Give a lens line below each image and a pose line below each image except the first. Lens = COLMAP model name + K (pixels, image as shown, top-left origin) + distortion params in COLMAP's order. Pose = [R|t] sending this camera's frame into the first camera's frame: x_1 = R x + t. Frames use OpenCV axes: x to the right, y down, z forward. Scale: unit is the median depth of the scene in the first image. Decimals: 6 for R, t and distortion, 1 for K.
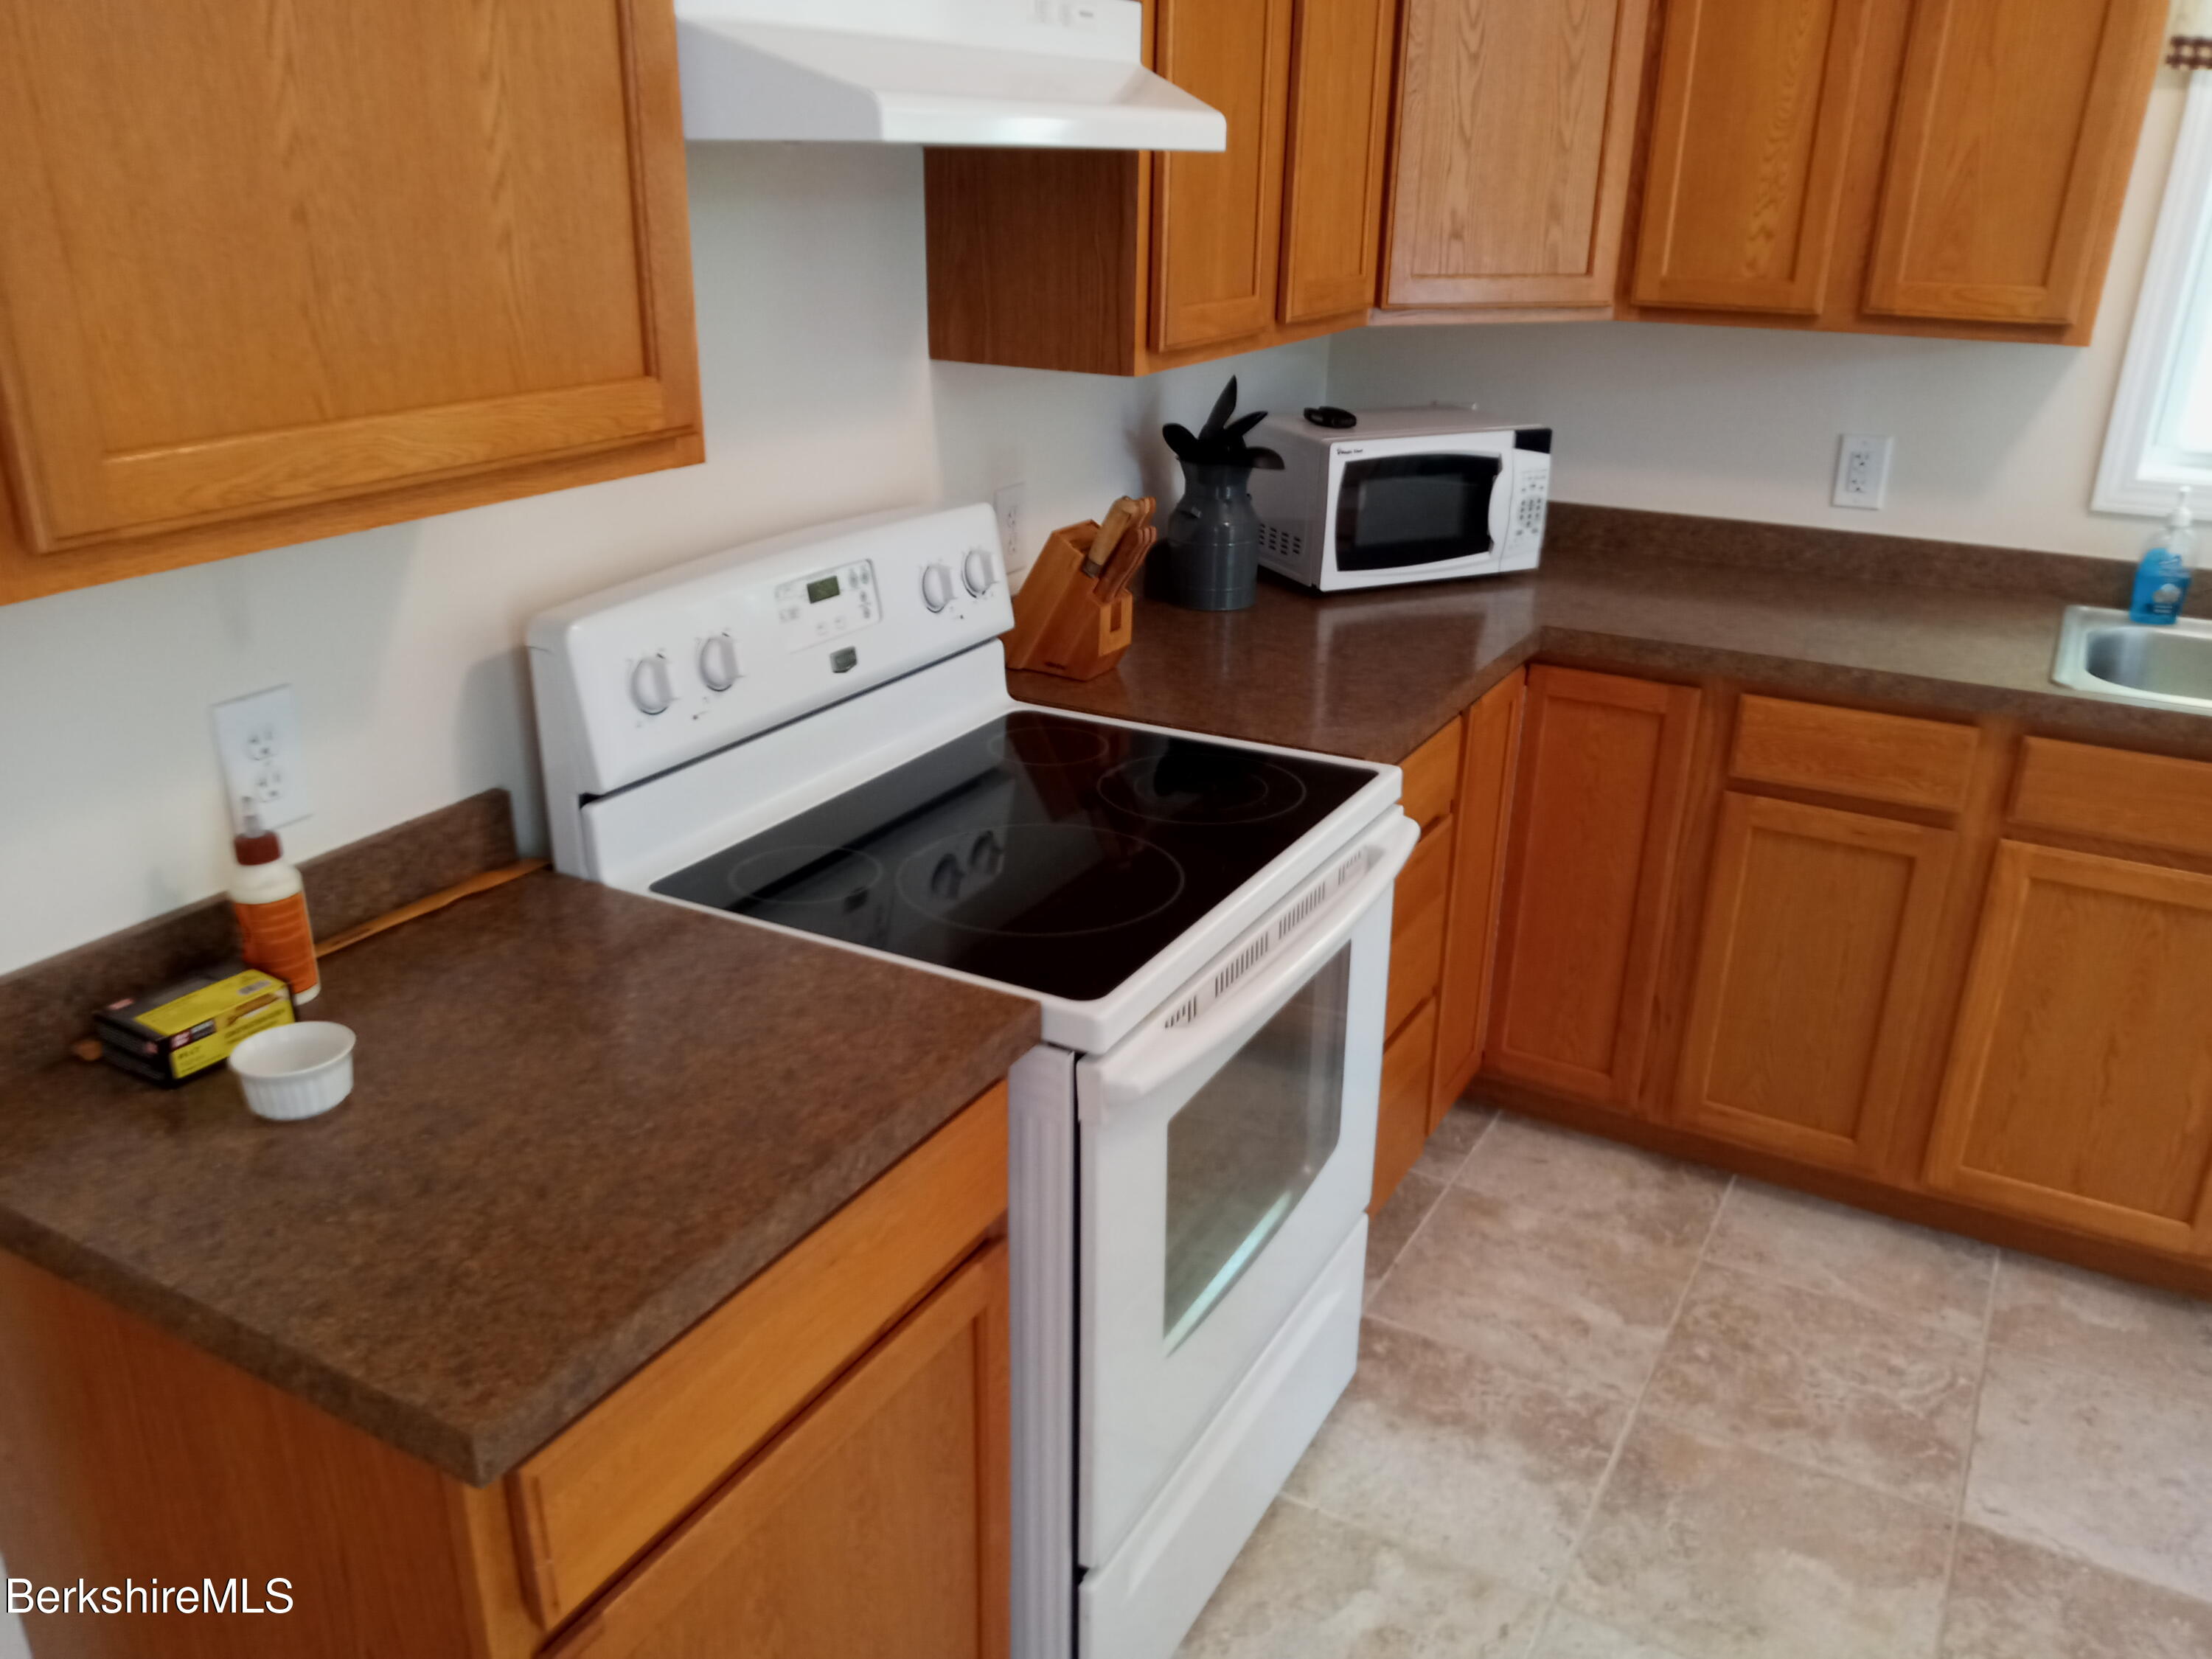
lens RADIAL K [[1716.2, 0, 1111.8], [0, 1716.2, 834.1], [0, 0, 1]] dist [0.040249, -0.056453]
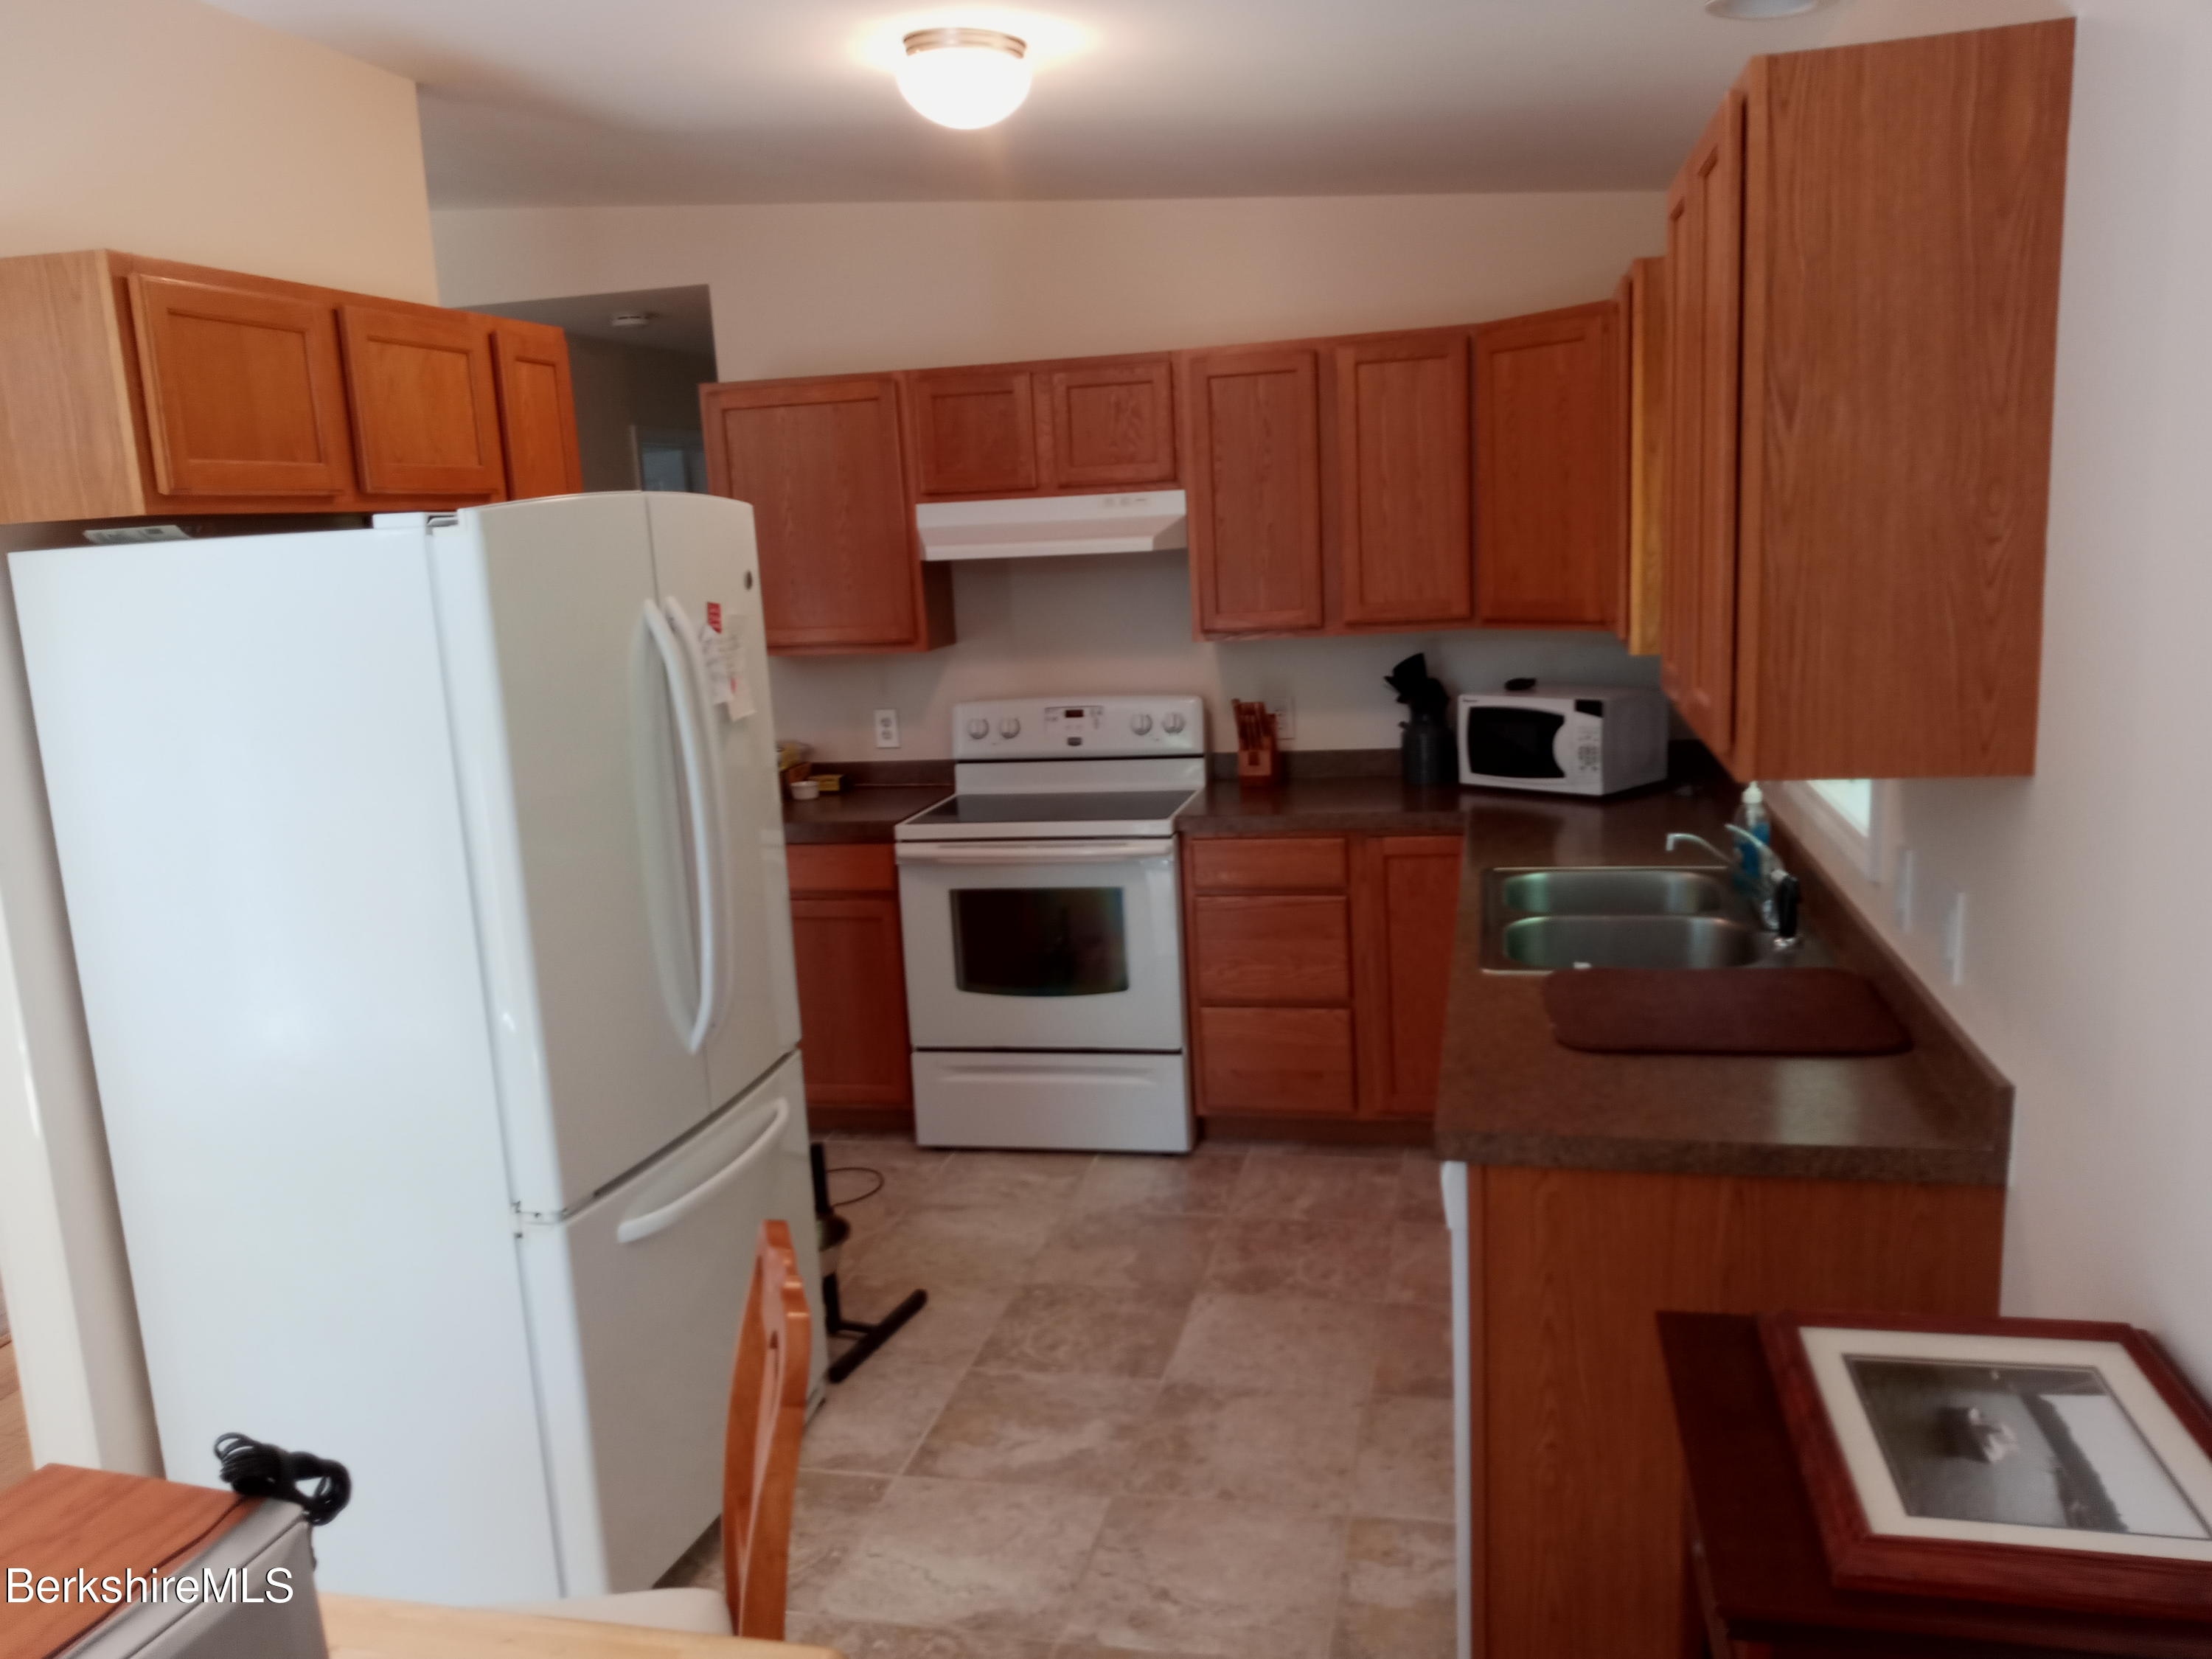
lens RADIAL K [[1716.2, 0, 1174.7], [0, 1716.2, 837.6], [0, 0, 1]] dist [0.040249, -0.056453]
pose [[0.314231, 0.144149, -0.938339, 1.752123], [-0.294059, 0.954573, 0.048168, -0.100578], [0.902656, 0.260791, 0.342345, 0.230614]]
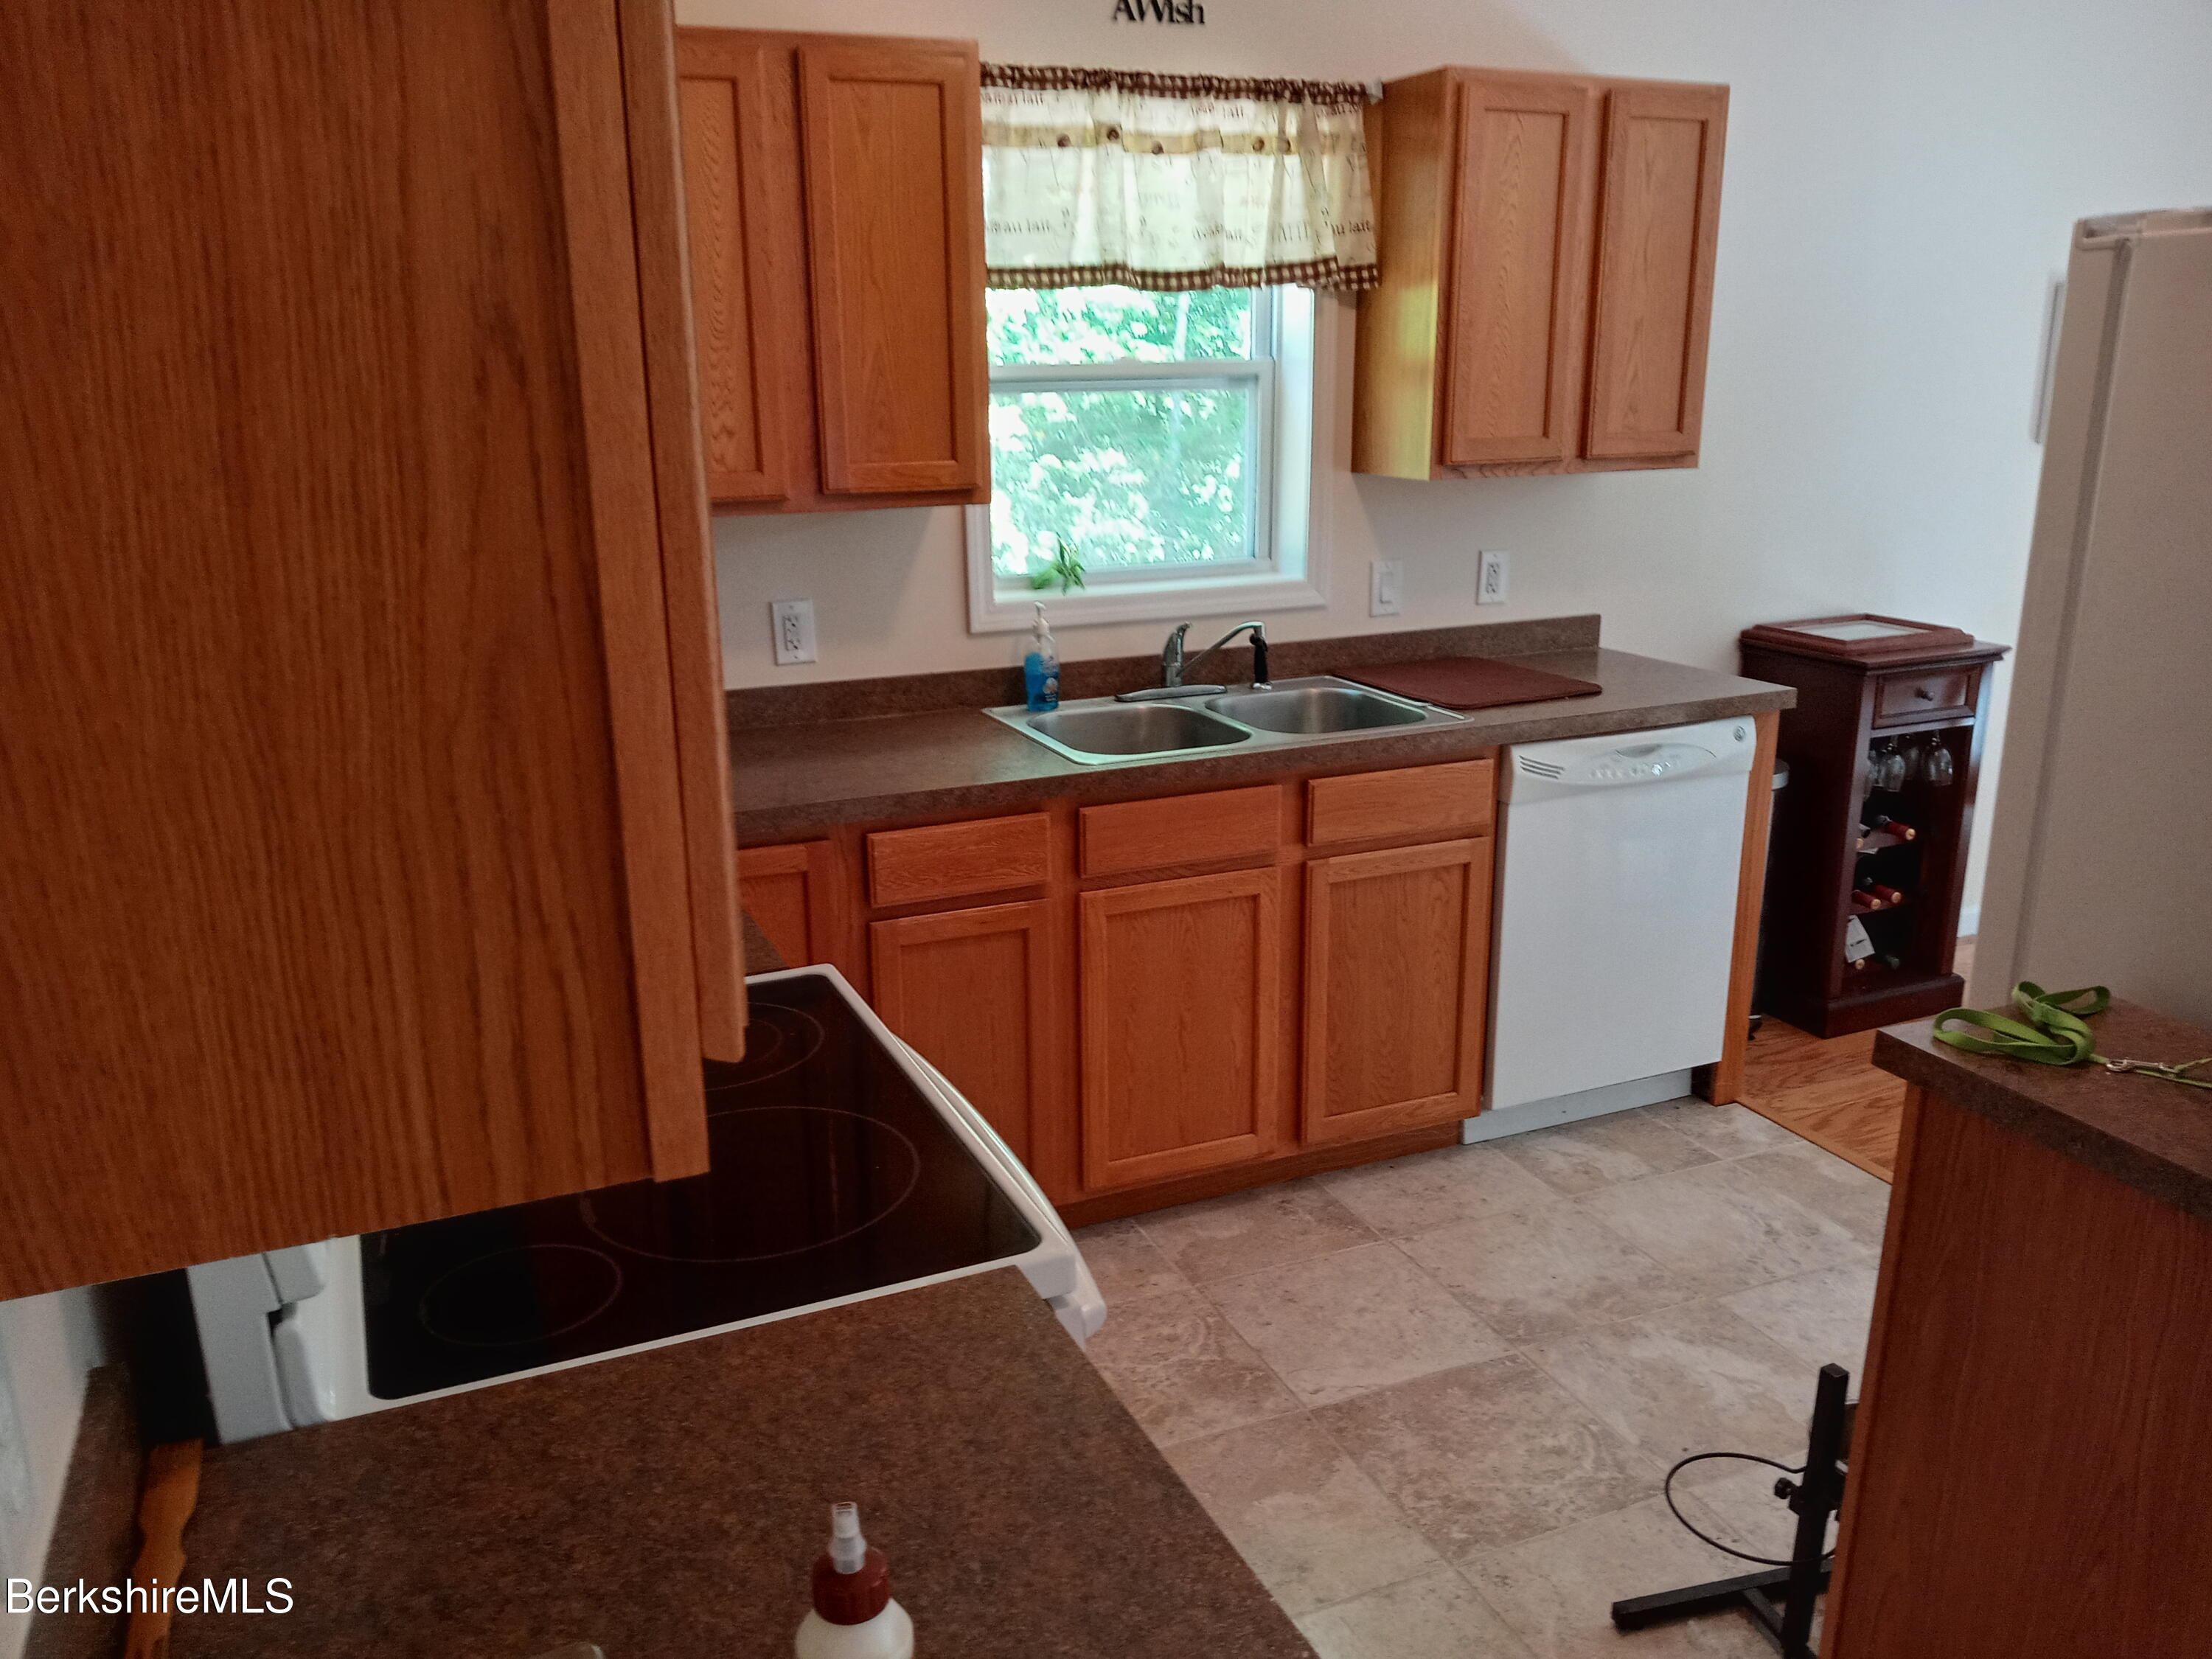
lens RADIAL K [[1716.2, 0, 1066.9], [0, 1716.2, 847.1], [0, 0, 1]] dist [0.040249, -0.056453]
pose [[0.623957, -0.242006, 0.743042, -0.382281], [0.310741, 0.949270, 0.048235, -0.088759], [-0.717020, 0.200797, 0.667505, 0.181538]]
